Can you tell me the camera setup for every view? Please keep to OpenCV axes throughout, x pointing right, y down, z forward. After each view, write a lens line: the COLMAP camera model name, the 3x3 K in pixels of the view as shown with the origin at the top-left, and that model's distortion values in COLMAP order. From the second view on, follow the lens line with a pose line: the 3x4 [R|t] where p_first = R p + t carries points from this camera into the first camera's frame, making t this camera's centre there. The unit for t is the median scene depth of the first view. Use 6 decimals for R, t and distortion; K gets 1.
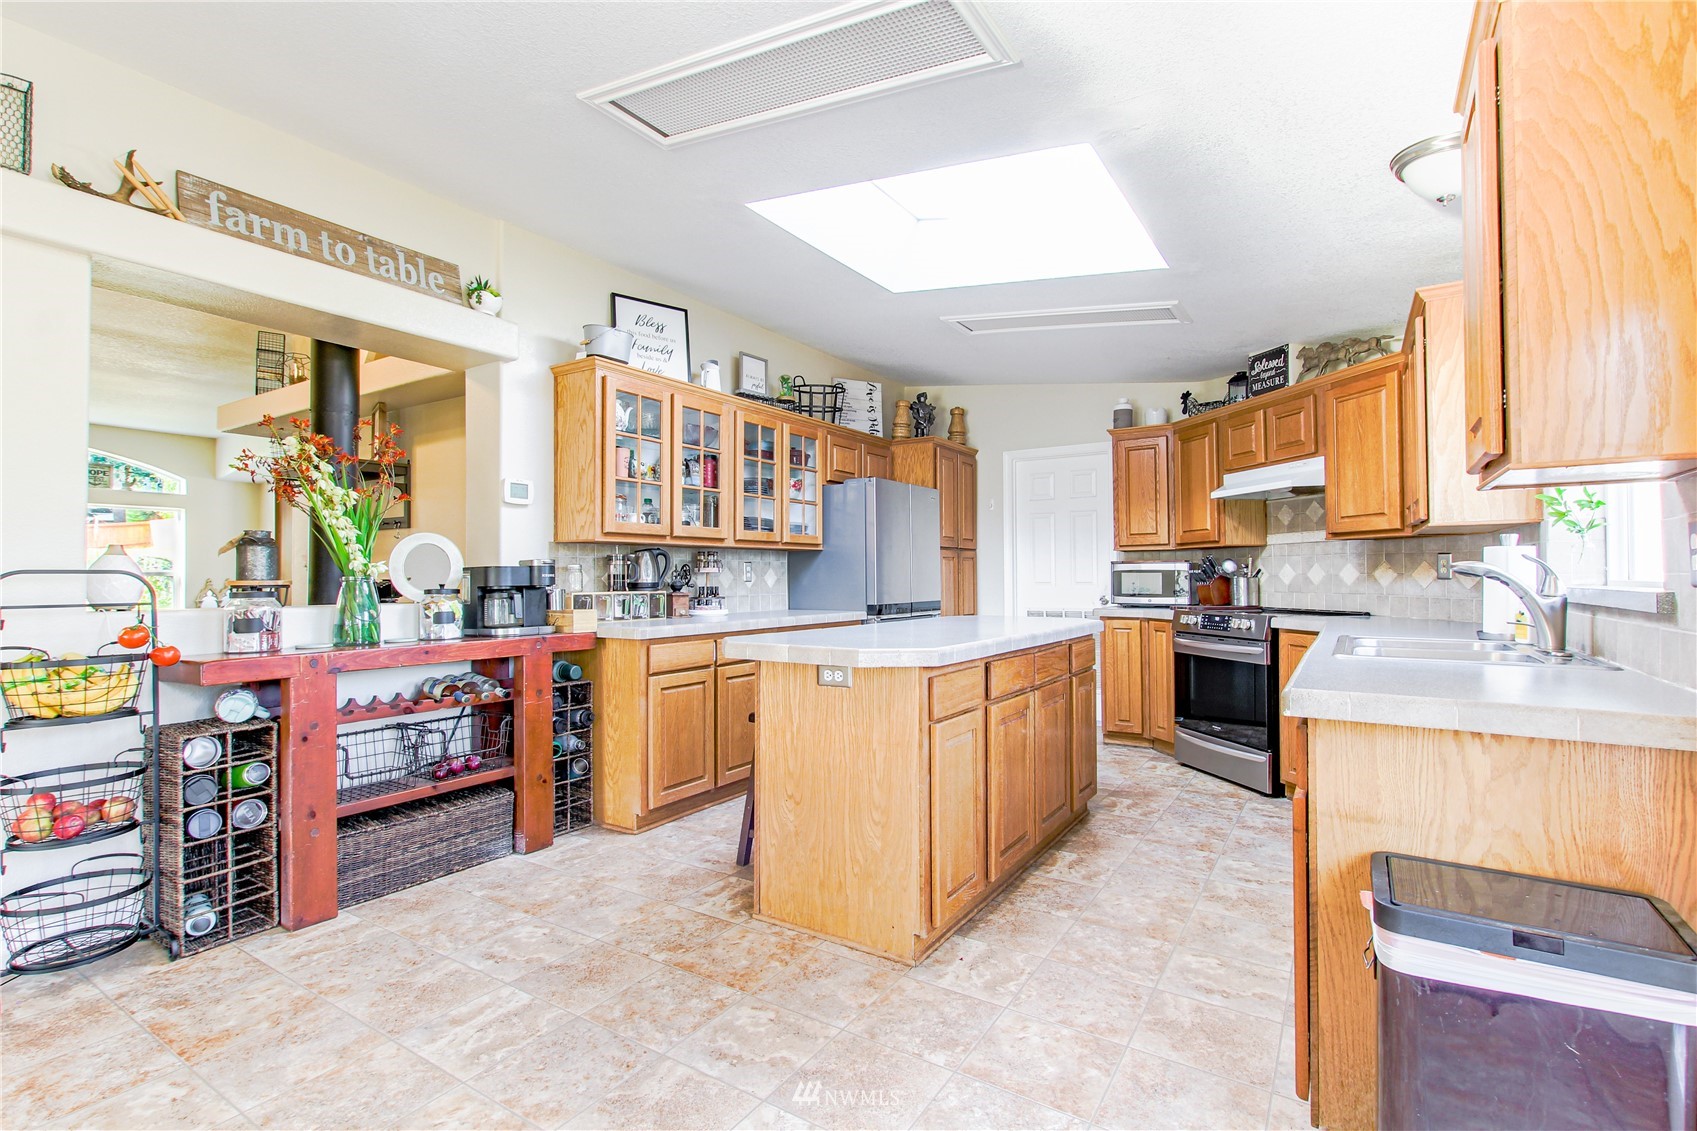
lens RADIAL K [[769.4, 0, 848.5], [0, 769.4, 565.5], [0, 0, 1]] dist [0.000064, 0.000164]
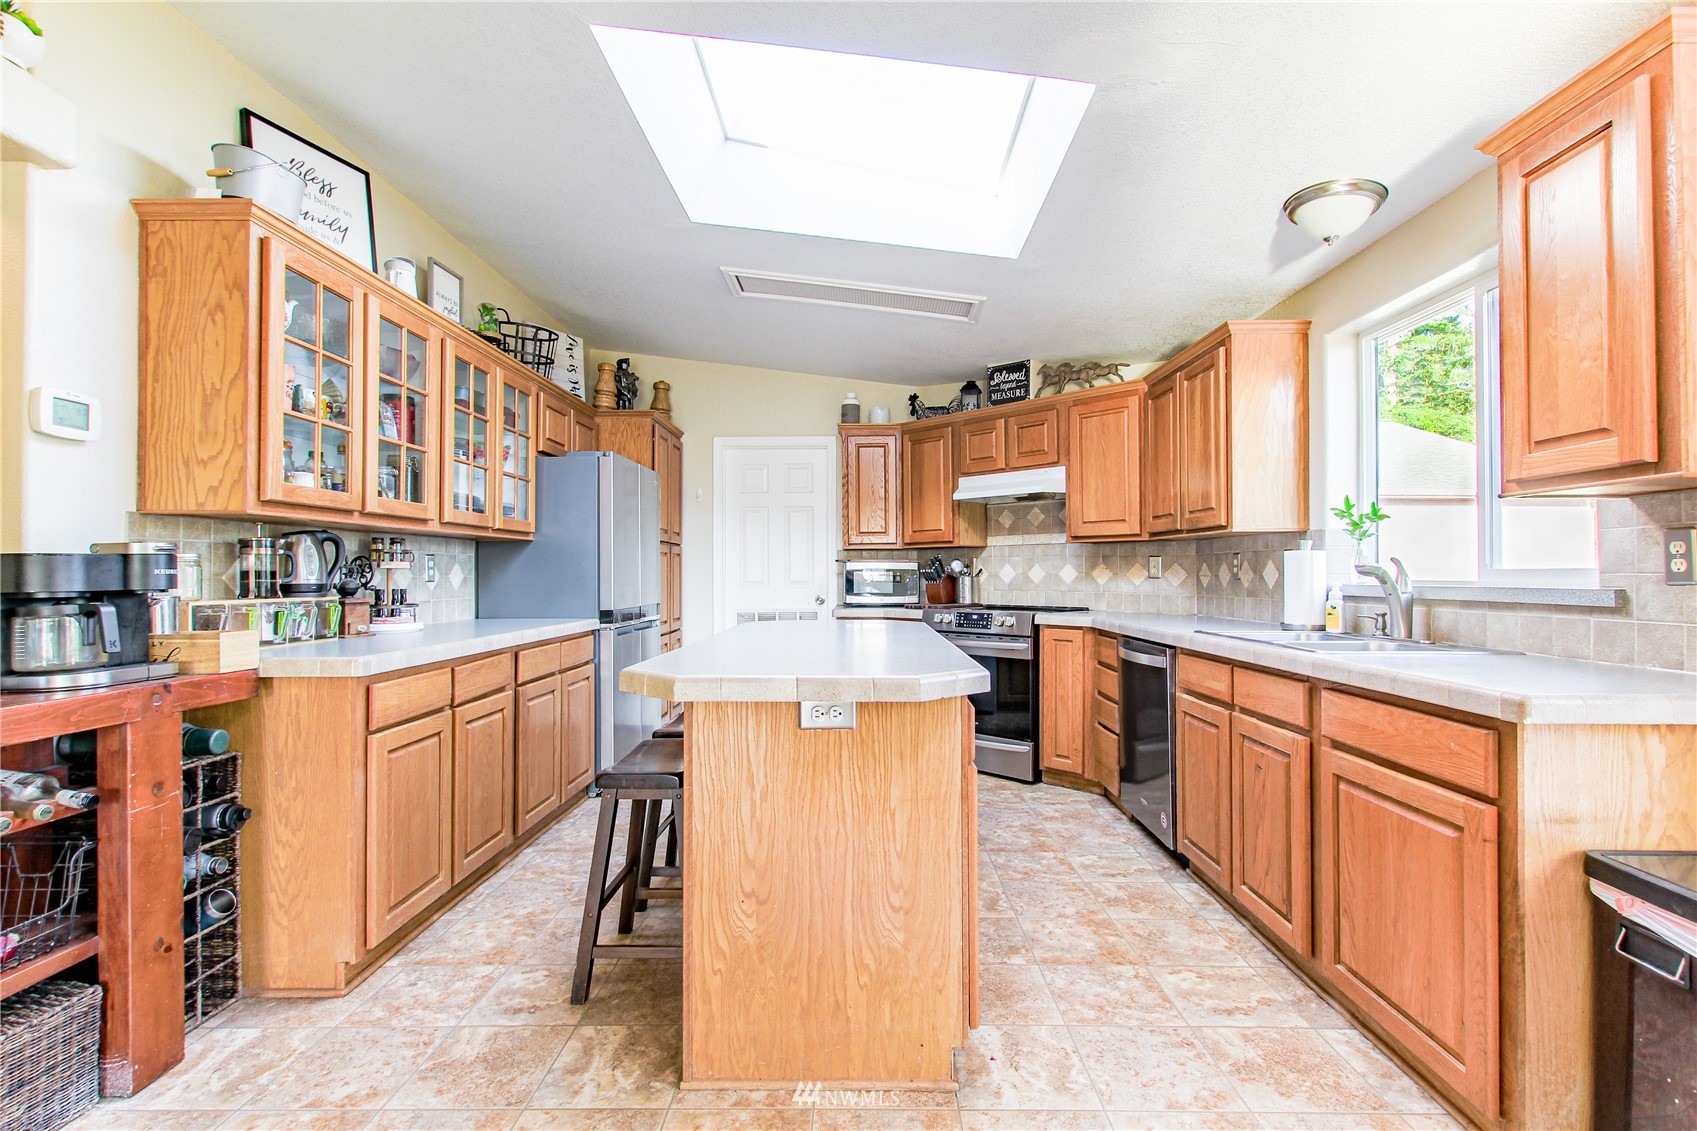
lens RADIAL K [[774.3, 0, 848.5], [0, 774.3, 565.5], [0, 0, 1]] dist [0.009399, -0.006021]
pose [[0.847651, 0.008705, 0.530482, -0.240882], [-0.009585, 0.999953, -0.001093, 0.003904], [-0.530467, -0.004158, 0.847695, 0.238406]]
